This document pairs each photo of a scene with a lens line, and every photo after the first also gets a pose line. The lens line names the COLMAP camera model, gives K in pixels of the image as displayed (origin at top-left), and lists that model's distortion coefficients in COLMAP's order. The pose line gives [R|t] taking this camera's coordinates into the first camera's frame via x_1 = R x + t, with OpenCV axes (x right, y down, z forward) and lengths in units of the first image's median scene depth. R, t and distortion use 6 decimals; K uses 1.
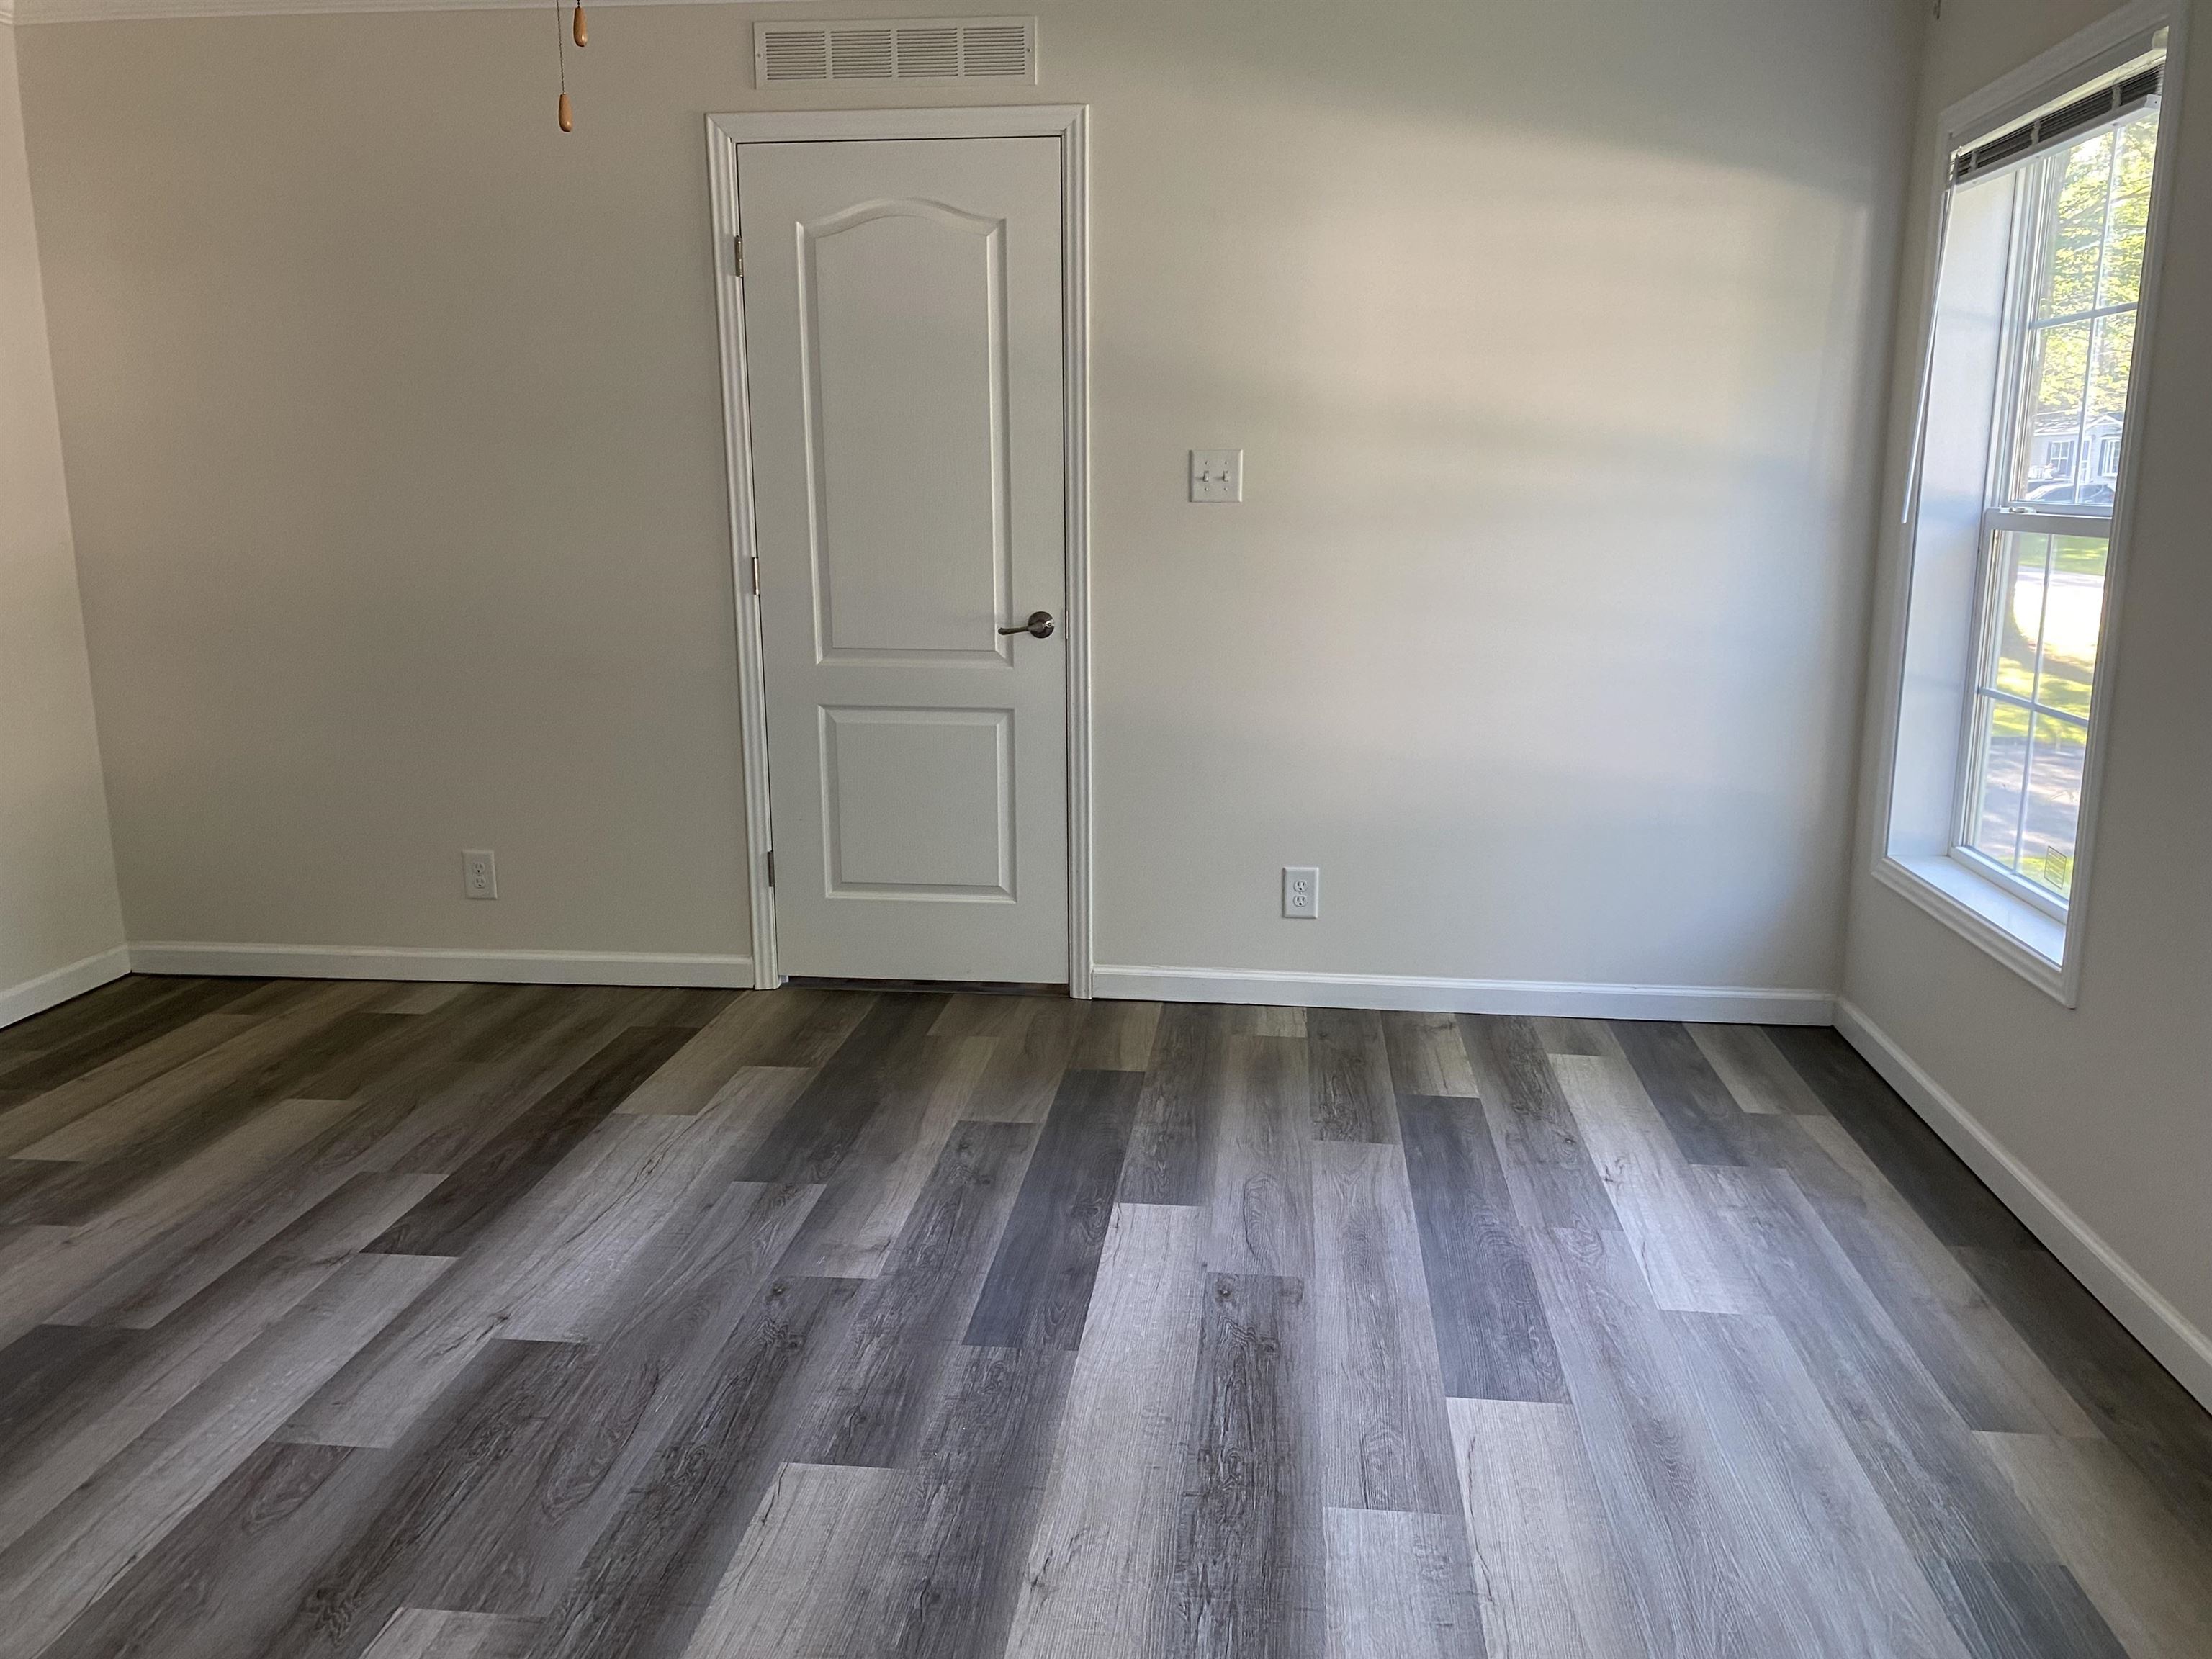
lens RADIAL K [[1681.7, 0, 1108.1], [0, 1681.7, 830.0], [0, 0, 1]] dist [-0.002664, -0.026381]
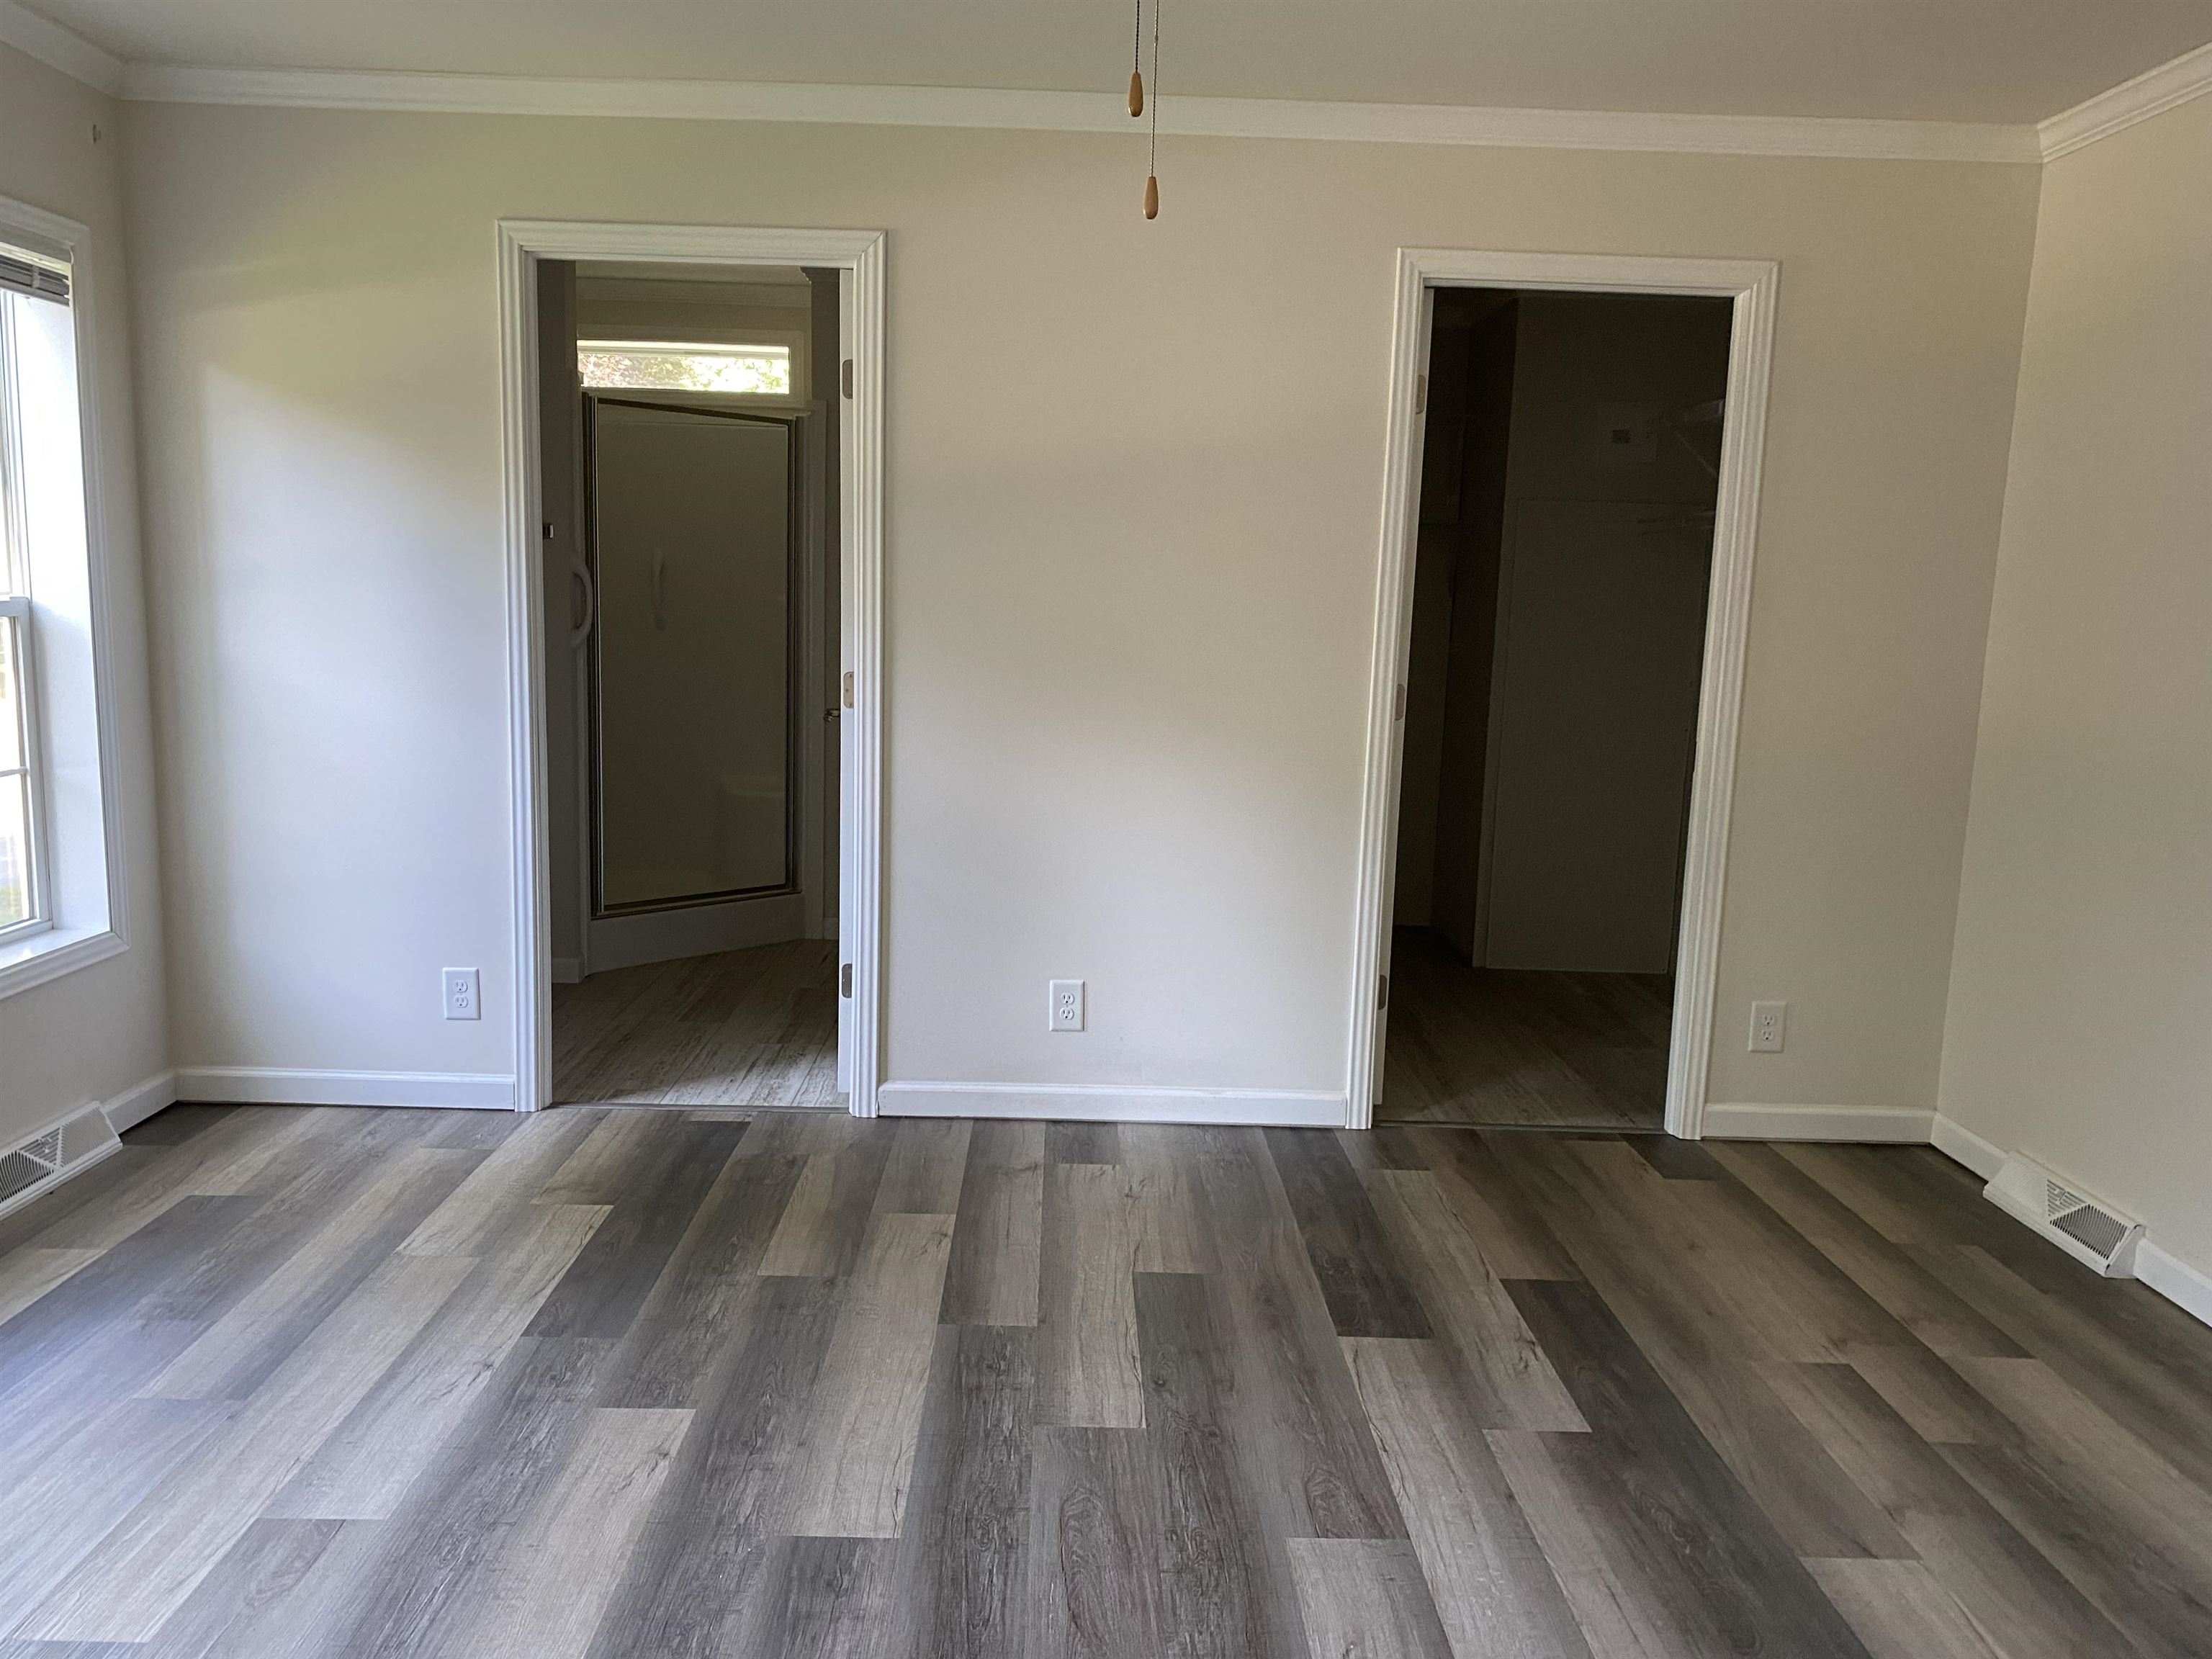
lens RADIAL K [[1681.7, 0, 1104.3], [0, 1681.7, 832.8], [0, 0, 1]] dist [-0.002664, -0.026381]
pose [[-0.991133, -0.015895, -0.131919, -0.176937], [-0.060323, 0.938437, 0.340144, -0.399010], [0.118391, 0.345085, -0.931074, 1.848481]]
